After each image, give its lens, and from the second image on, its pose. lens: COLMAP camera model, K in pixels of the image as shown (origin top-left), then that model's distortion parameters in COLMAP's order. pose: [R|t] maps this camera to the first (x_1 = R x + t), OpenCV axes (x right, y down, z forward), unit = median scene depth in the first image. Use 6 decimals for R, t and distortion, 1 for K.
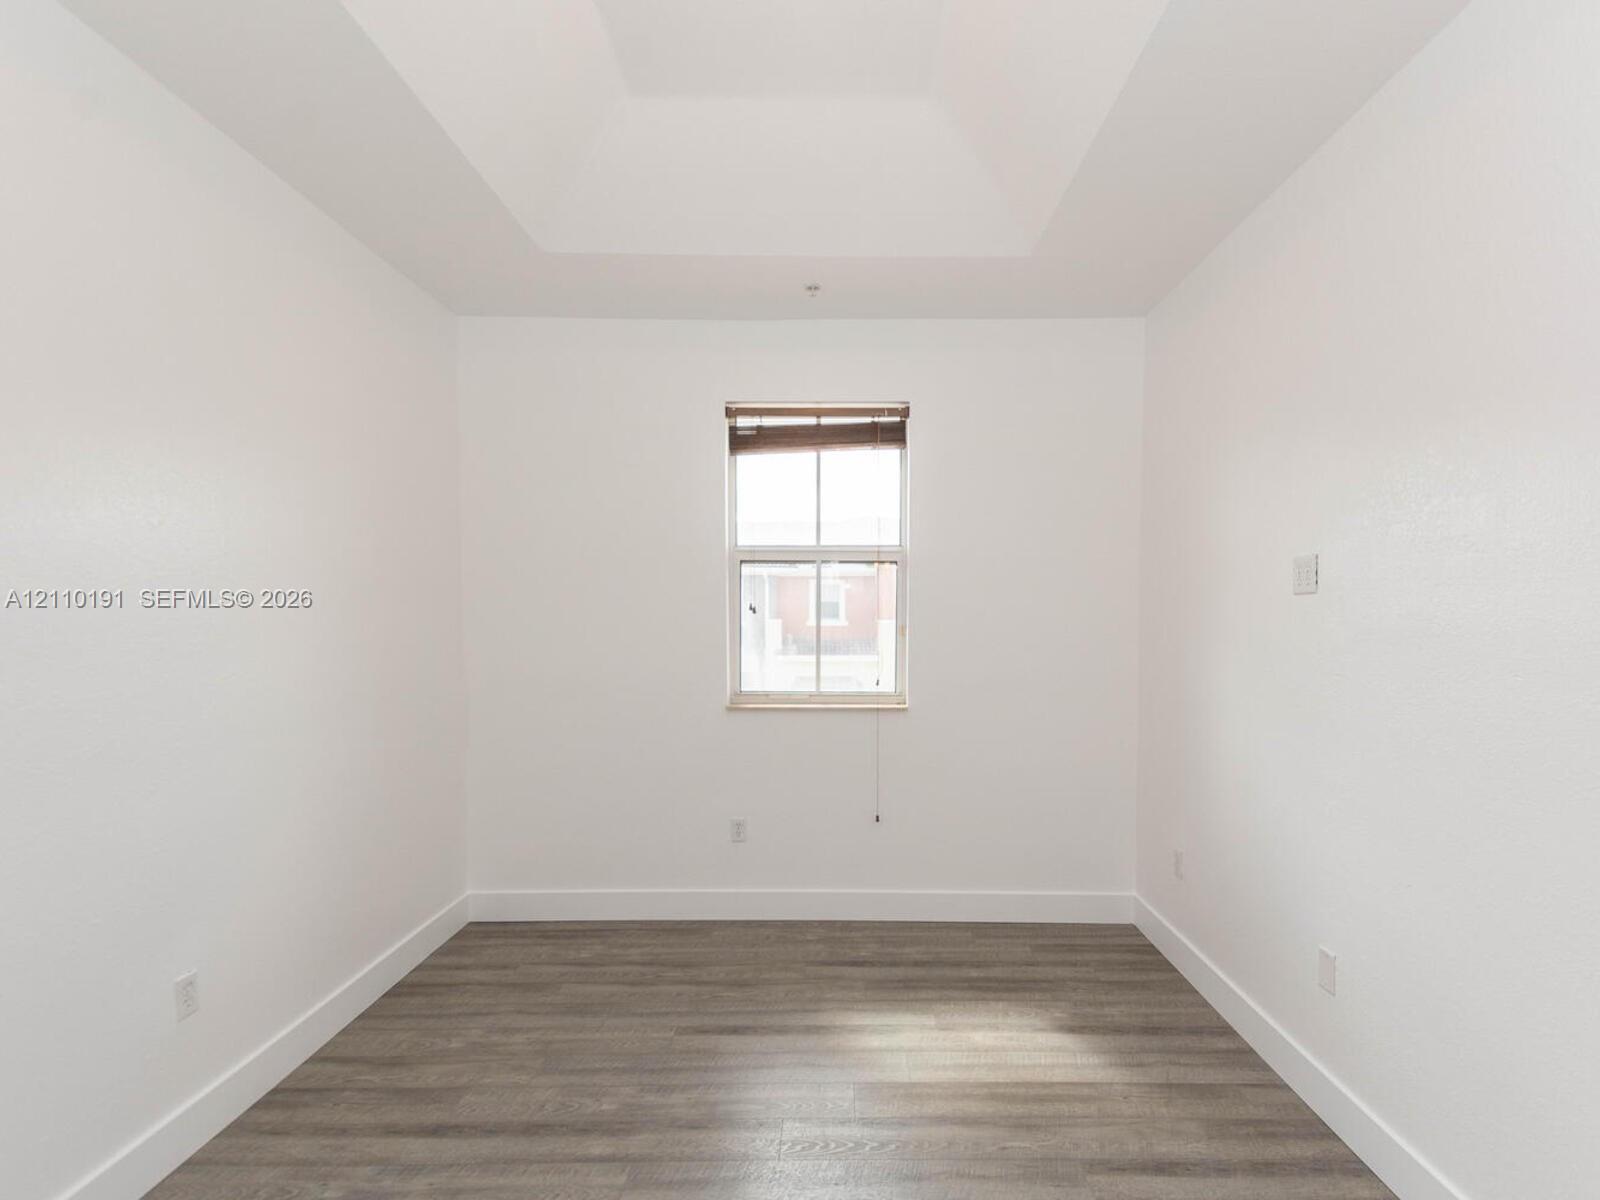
lens RADIAL K [[818.5, 0, 797.9], [0, 818.5, 629.8], [0, 0, 1]] dist [0.014118, -0.000881]
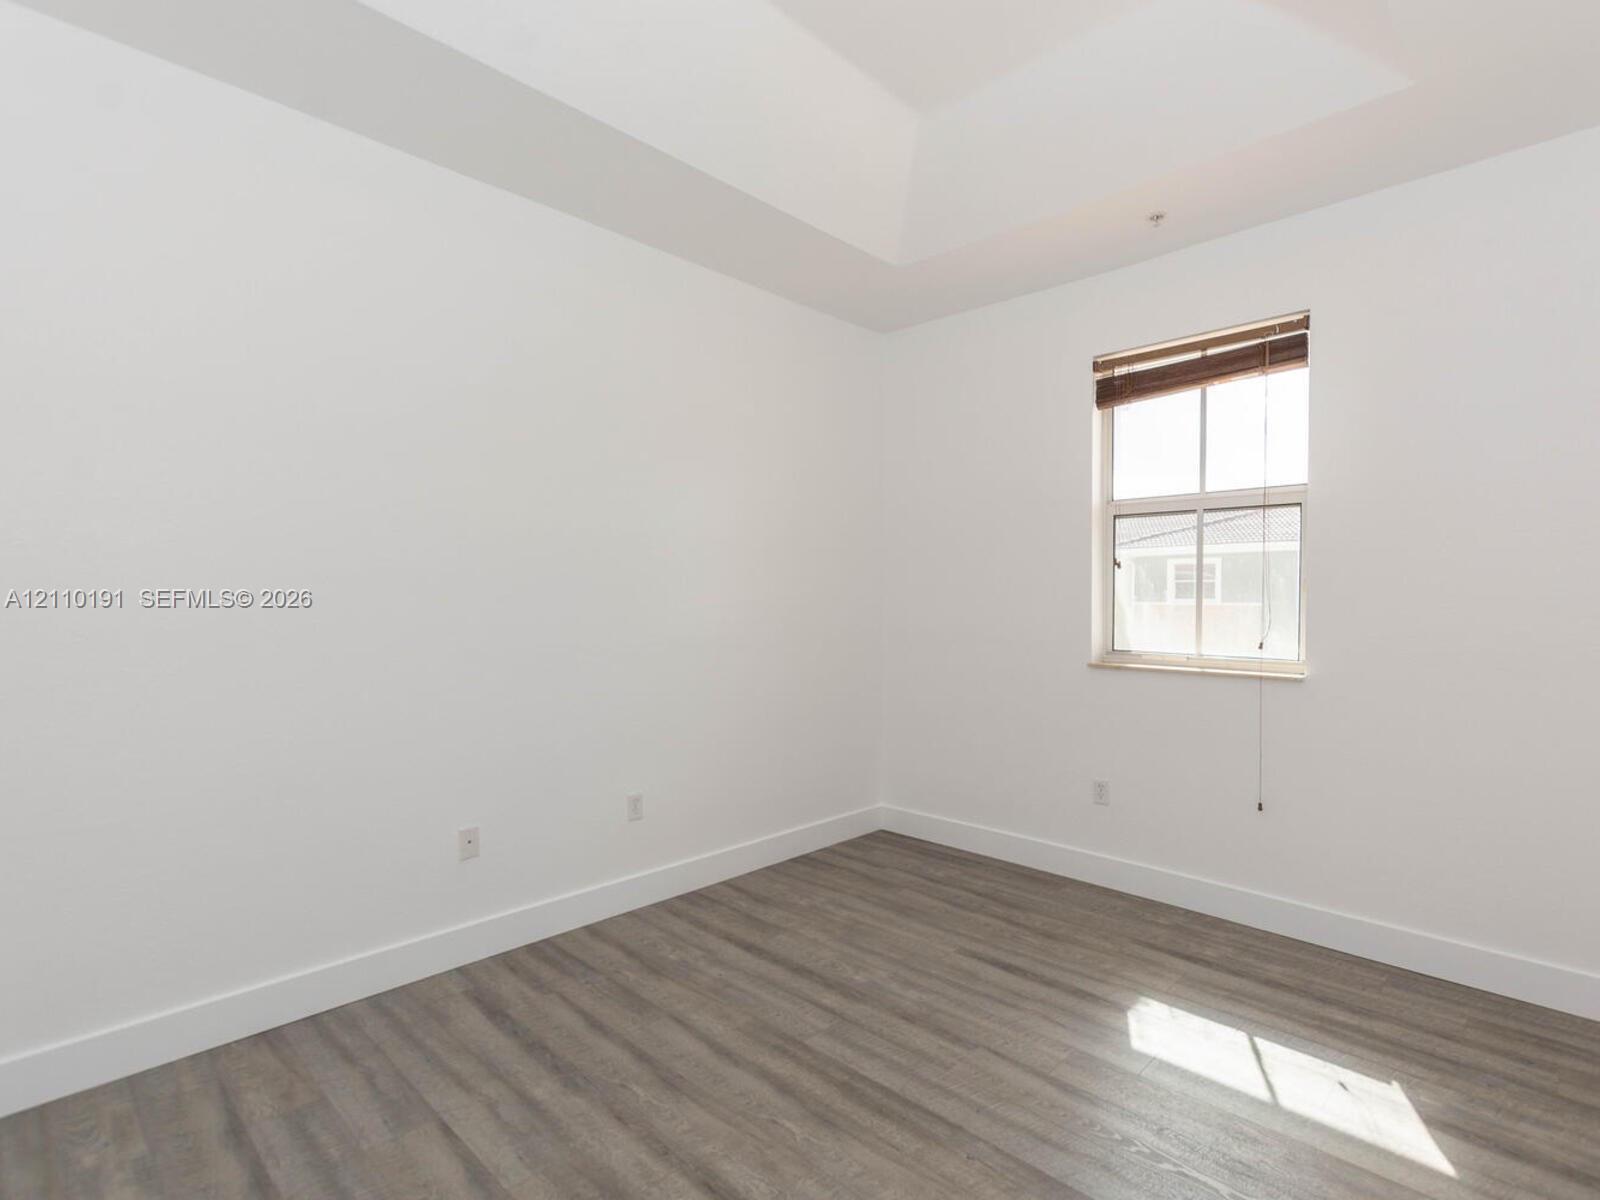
lens RADIAL K [[797.6, 0, 813.7], [0, 797.6, 591.5], [0, 0, 1]] dist [0.019621, -0.007199]
pose [[0.718882, -0.003092, -0.695126, 0.387865], [-0.020594, 0.999456, -0.025744, 0.043670], [0.694827, 0.032822, 0.718427, 0.086007]]
